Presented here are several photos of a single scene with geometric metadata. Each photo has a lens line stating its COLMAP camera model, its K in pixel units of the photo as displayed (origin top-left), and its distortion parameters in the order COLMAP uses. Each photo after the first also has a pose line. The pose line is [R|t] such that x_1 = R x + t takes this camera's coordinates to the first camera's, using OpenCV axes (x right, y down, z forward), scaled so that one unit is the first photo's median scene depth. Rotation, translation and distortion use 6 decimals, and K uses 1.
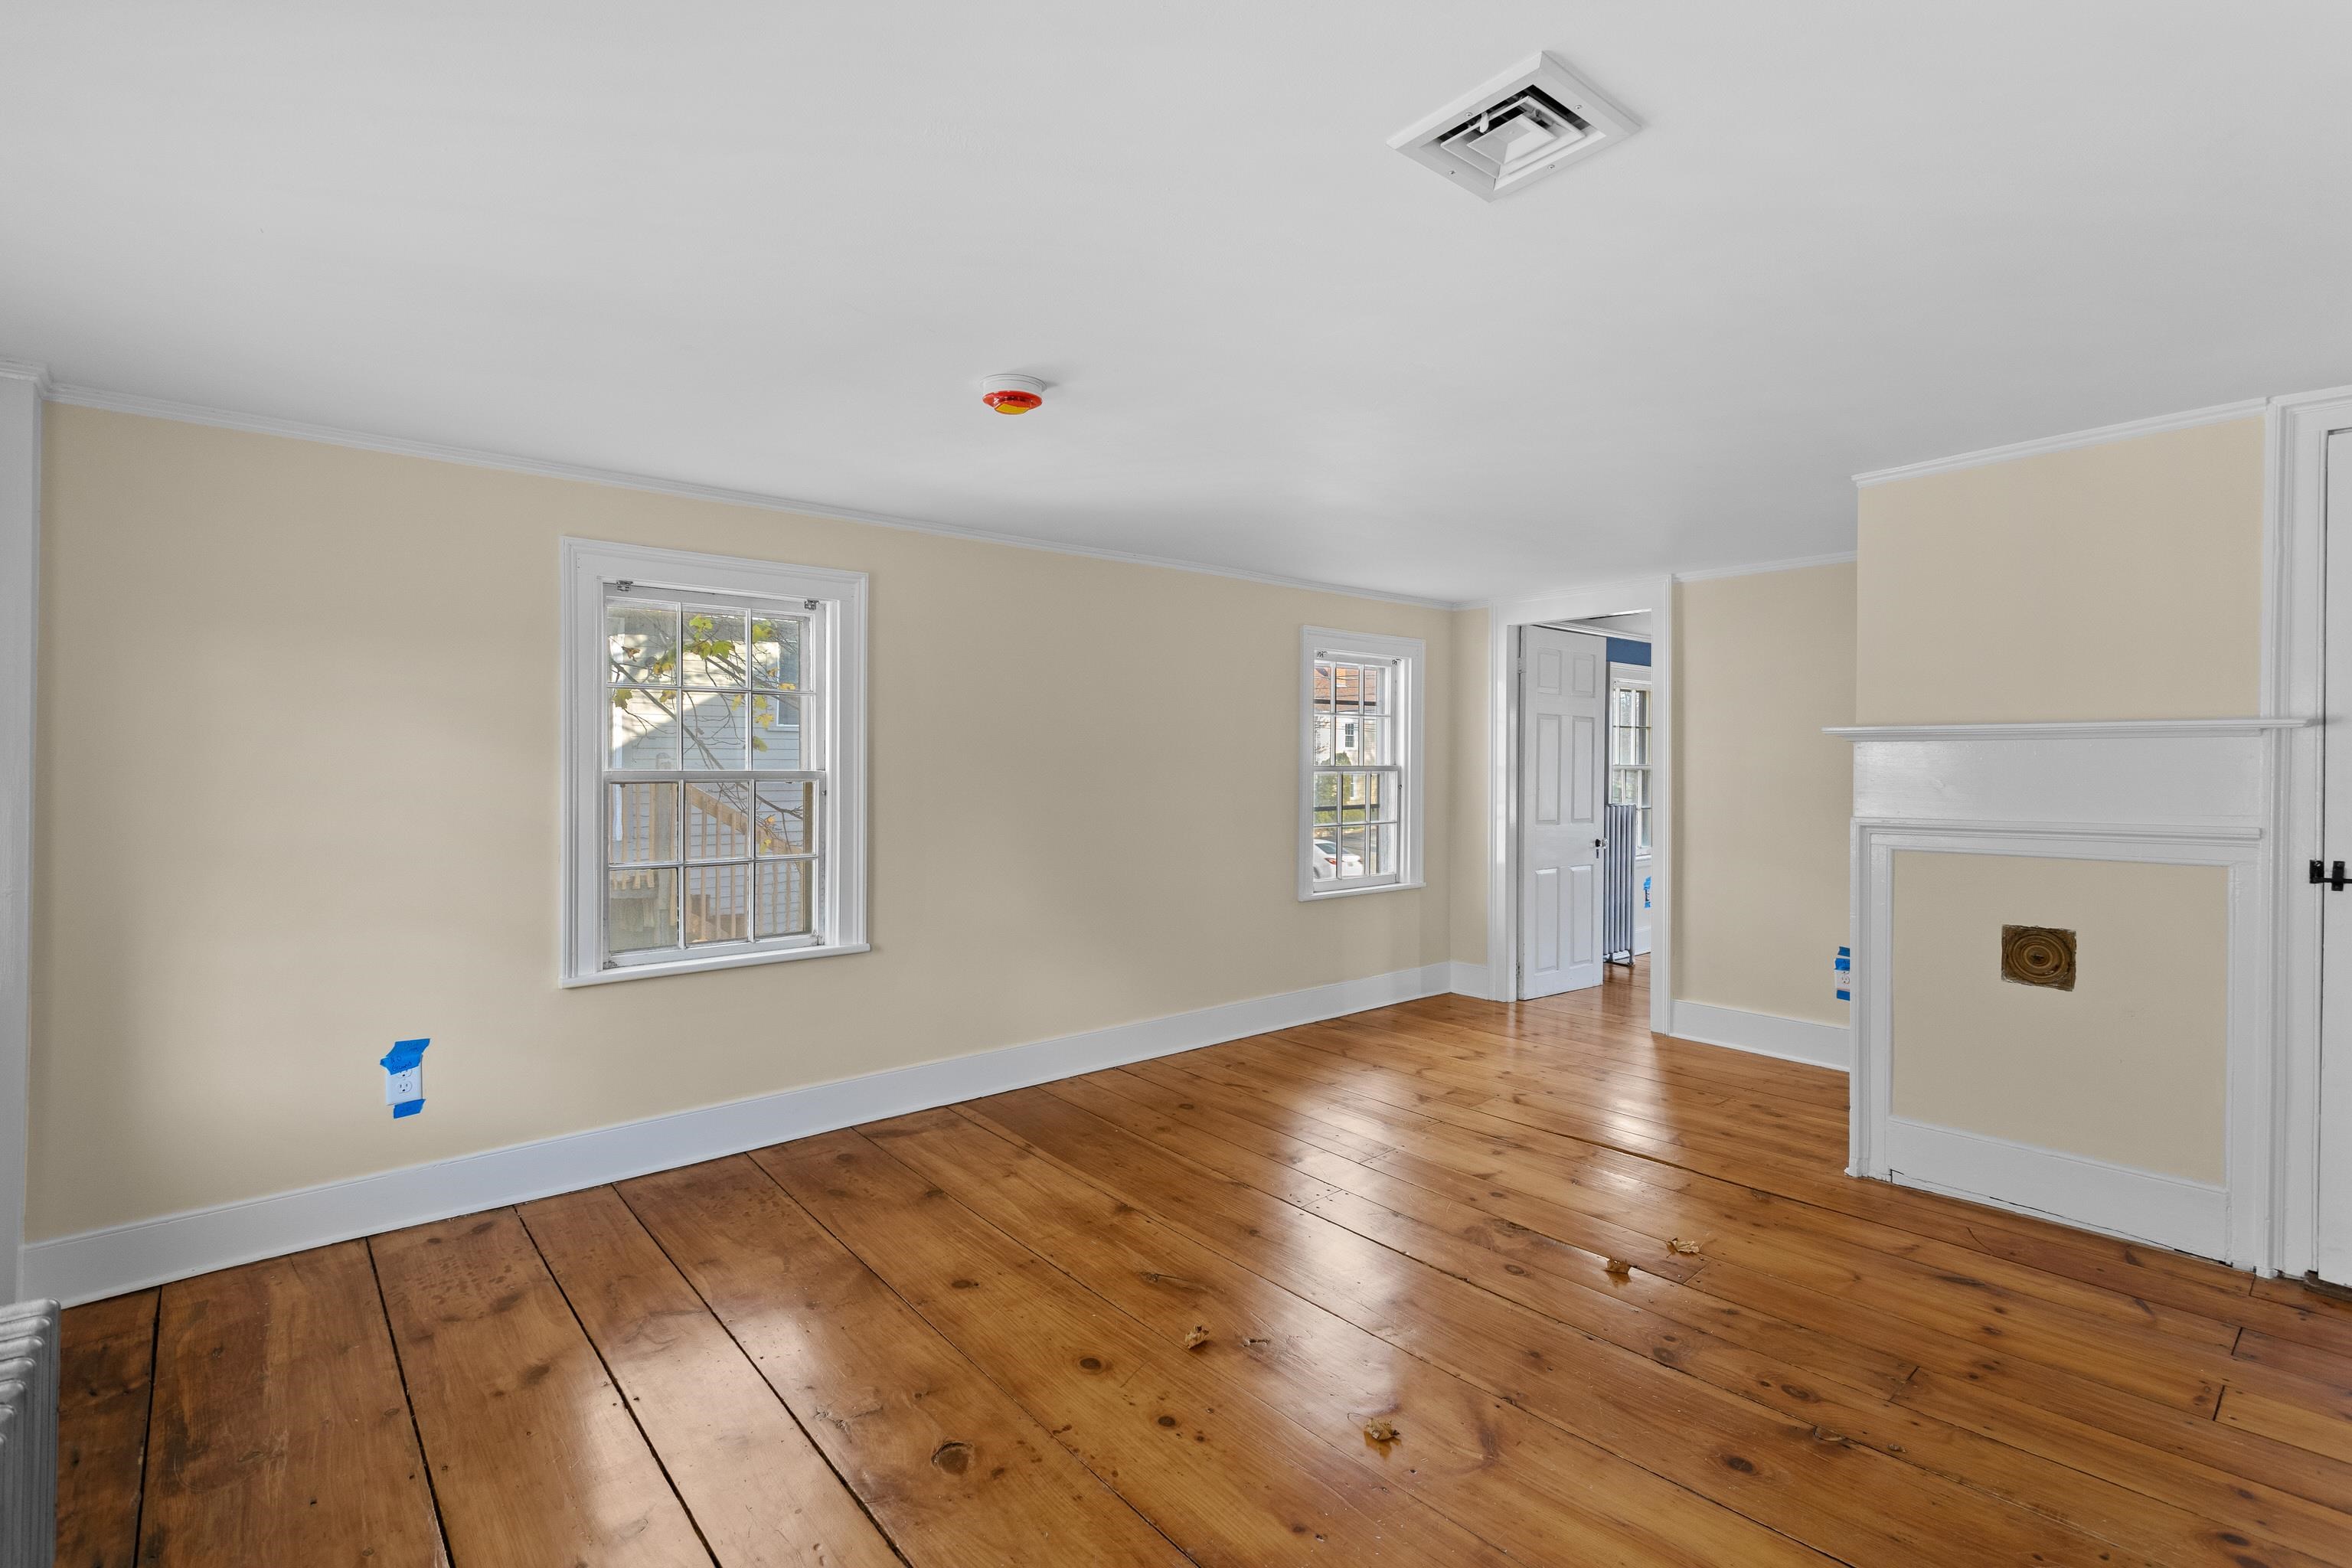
lens RADIAL K [[1116.8, 0, 1187.3], [0, 1116.8, 766.1], [0, 0, 1]] dist [-0.001255, -0.000427]
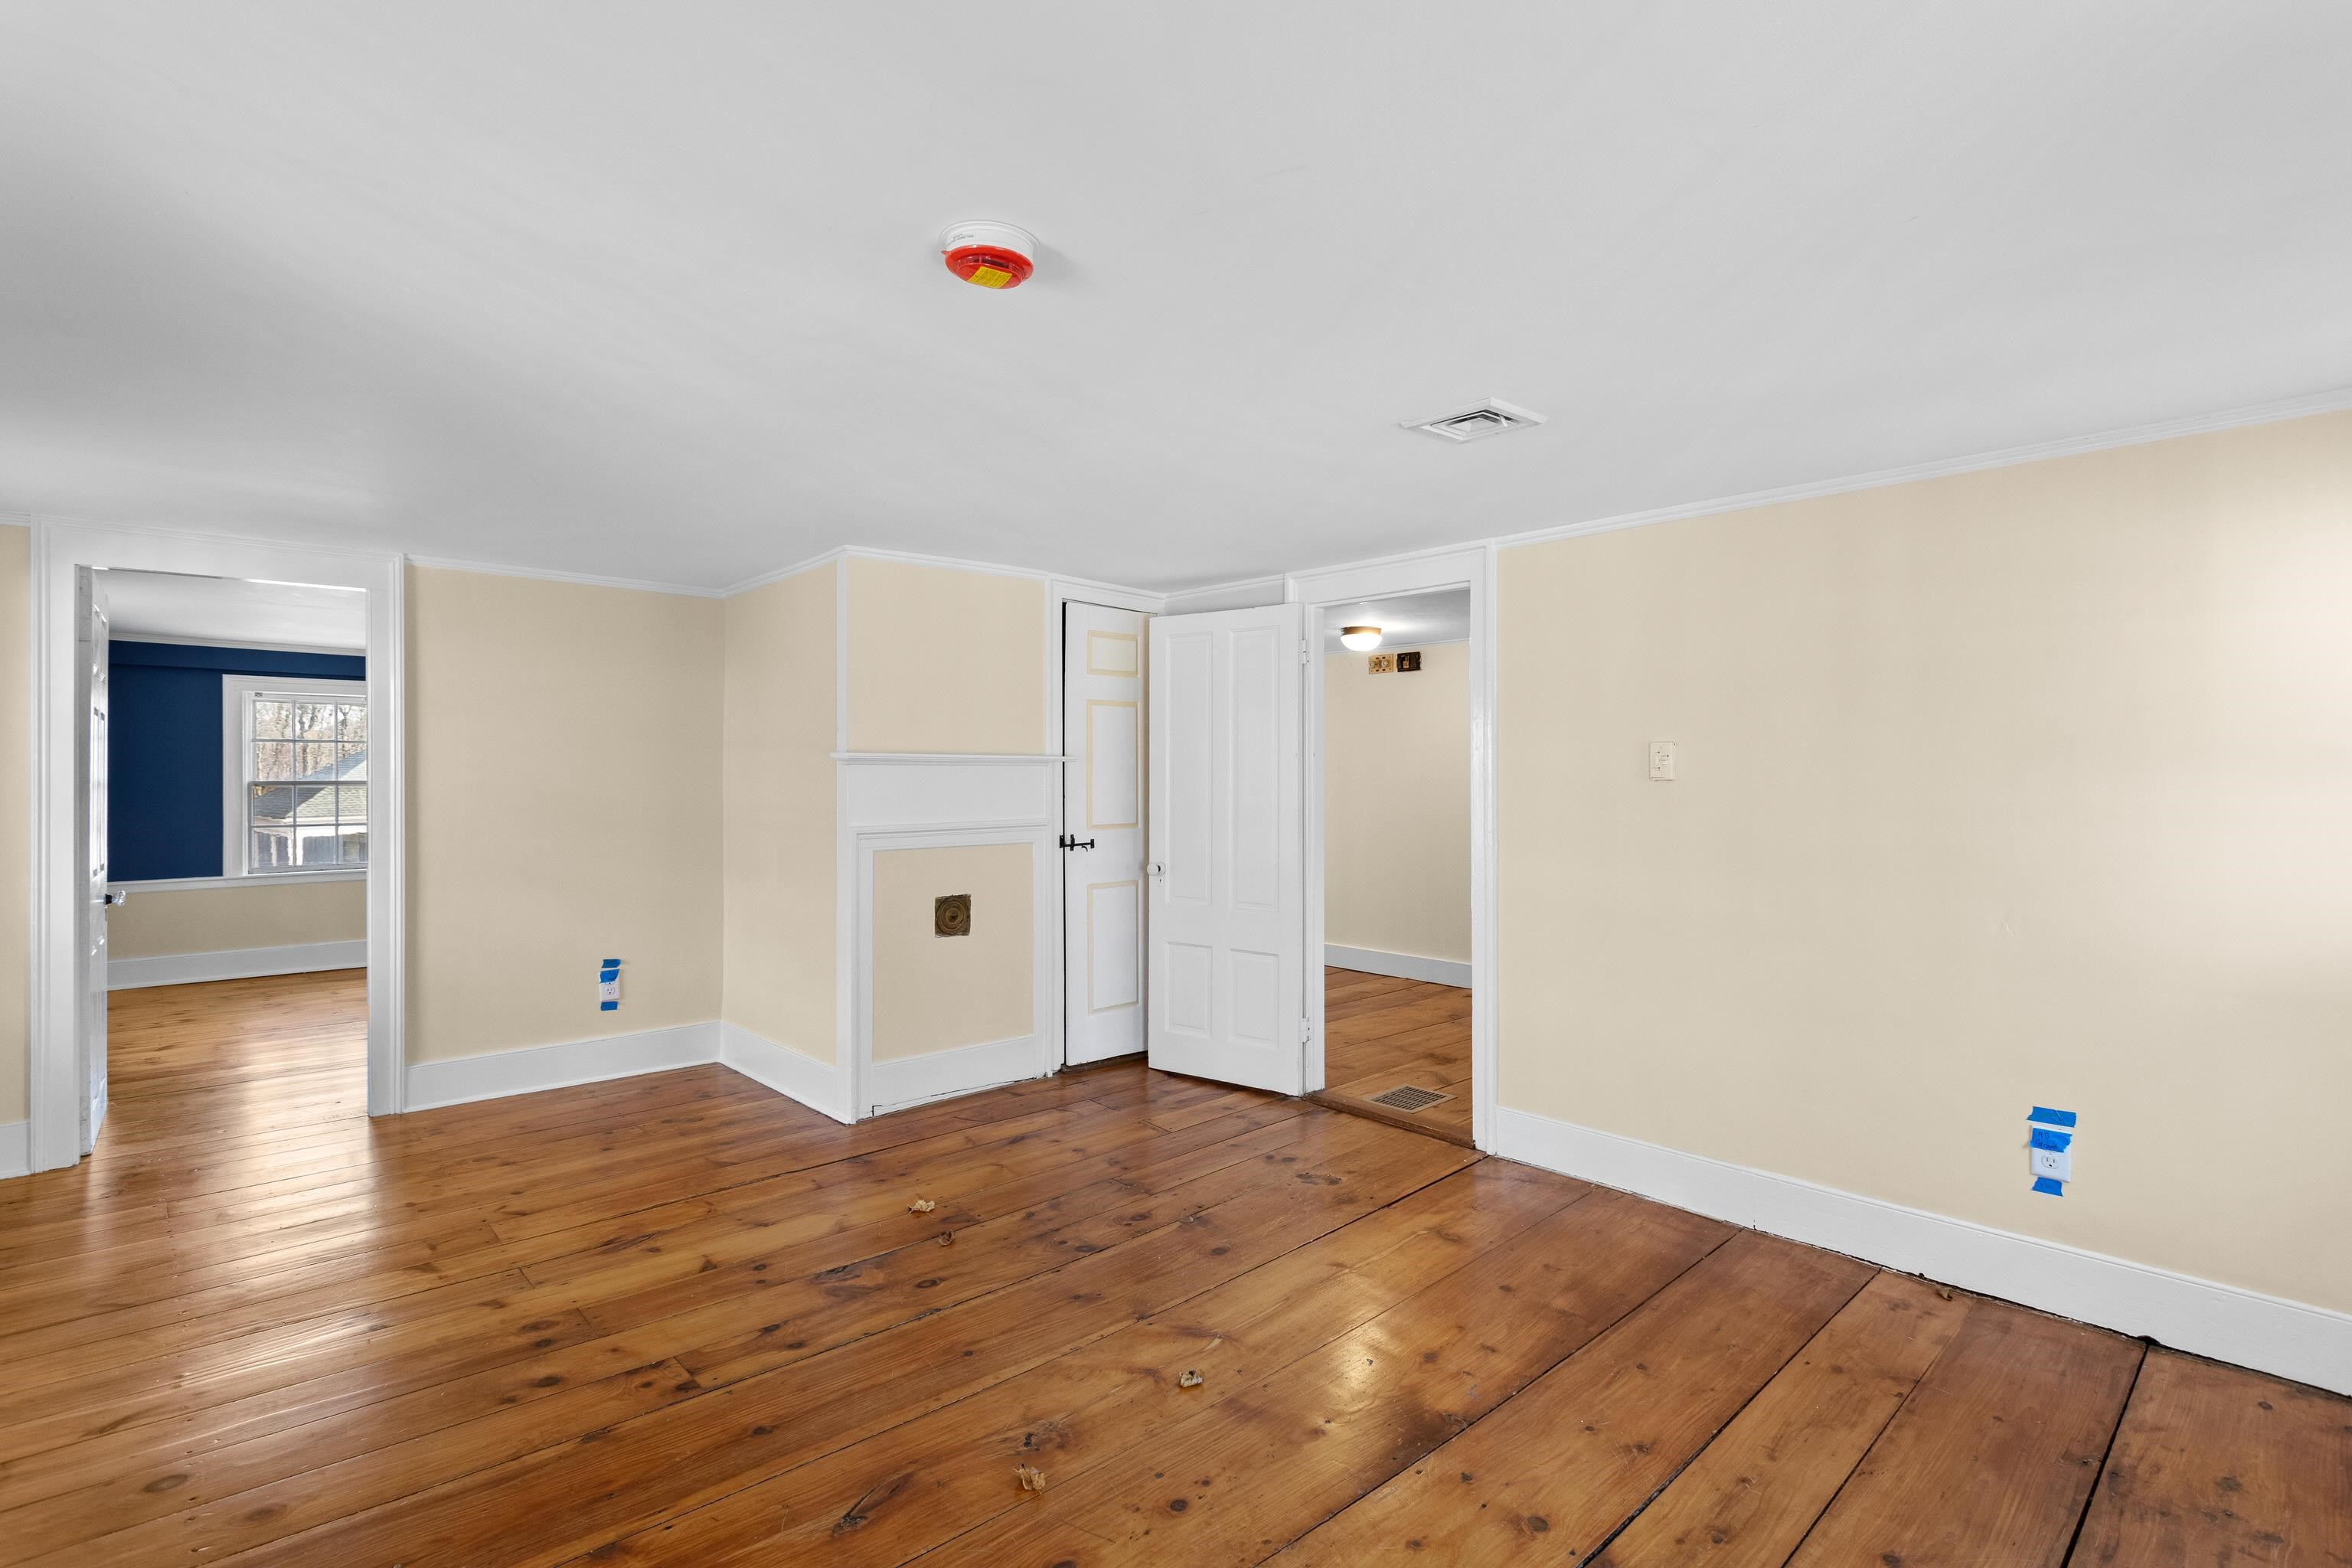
lens RADIAL K [[1116.8, 0, 1187.3], [0, 1116.8, 766.1], [0, 0, 1]] dist [-0.001255, -0.000427]
pose [[-0.042372, 0.005214, 0.999088, -0.740207], [0.001691, 0.999985, -0.005147, -0.016326], [-0.999100, 0.001472, -0.042380, 0.807070]]
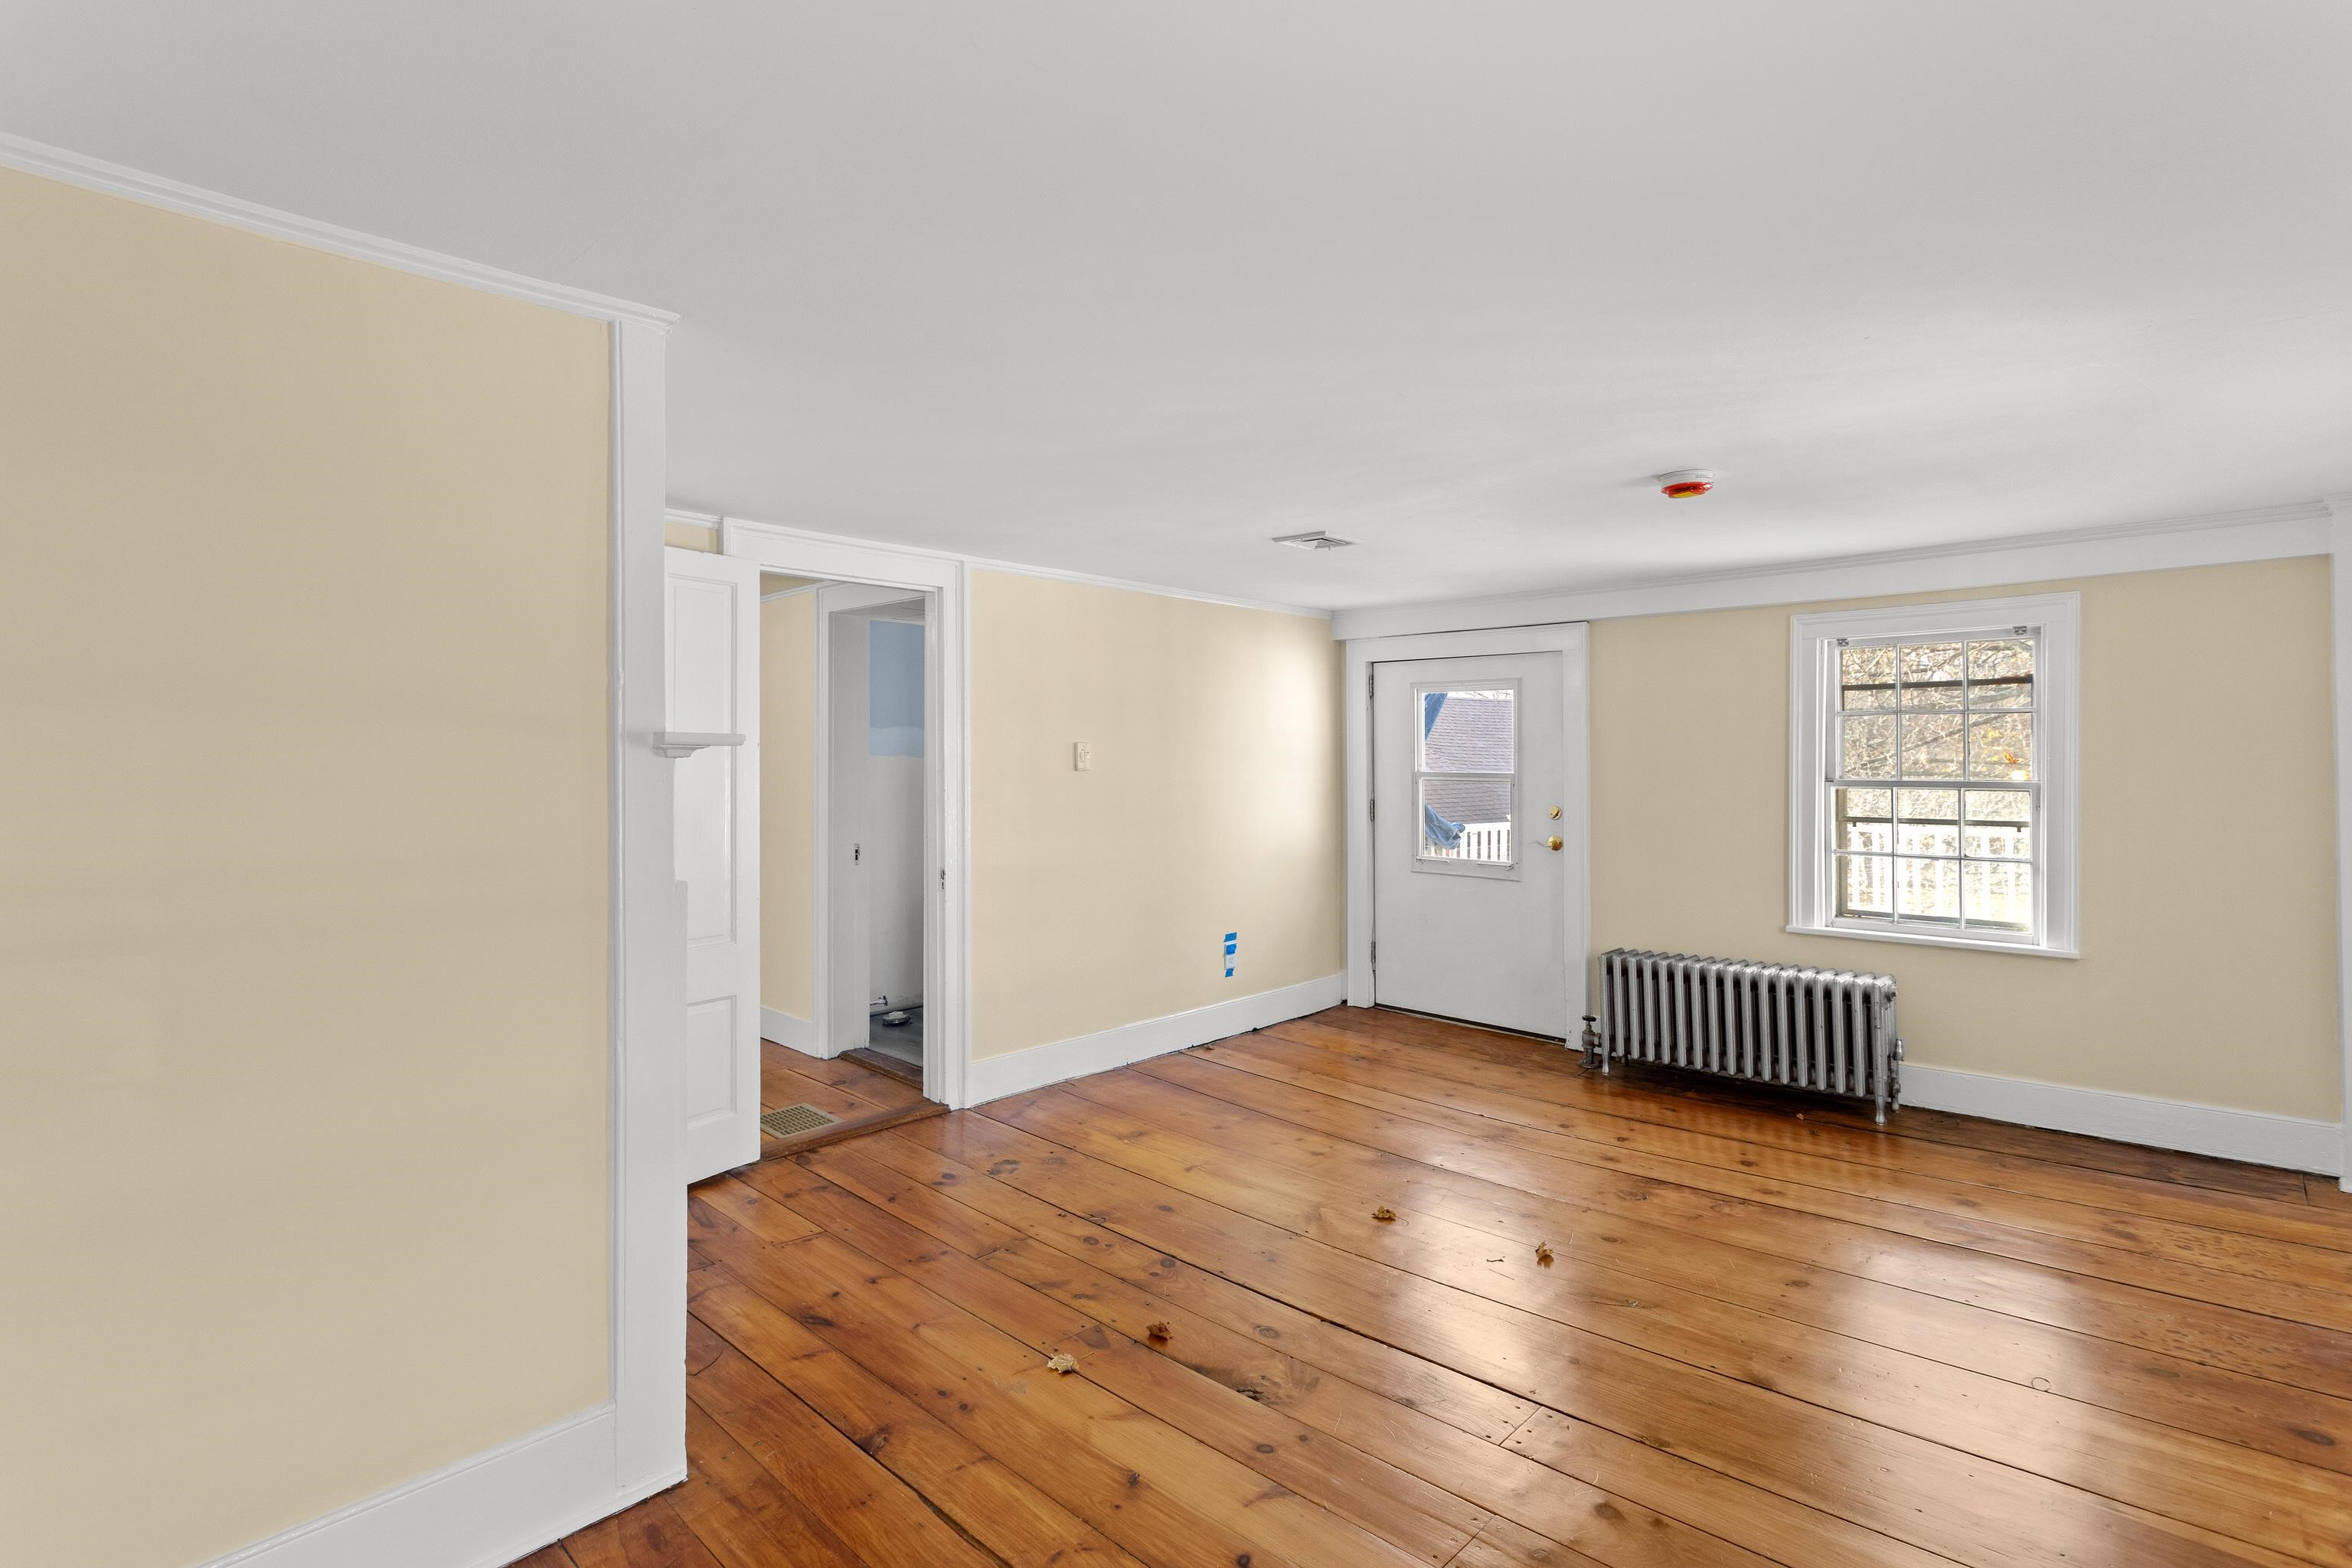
lens RADIAL K [[1098.1, 0, 1205.6], [0, 1098.1, 752.4], [0, 0, 1]] dist [-0.015379, -0.000119]
pose [[-0.994690, 0.000822, -0.102908, 0.439383], [0.001438, 0.999981, -0.005912, -0.022857], [0.102902, -0.006029, -0.994673, 1.899533]]
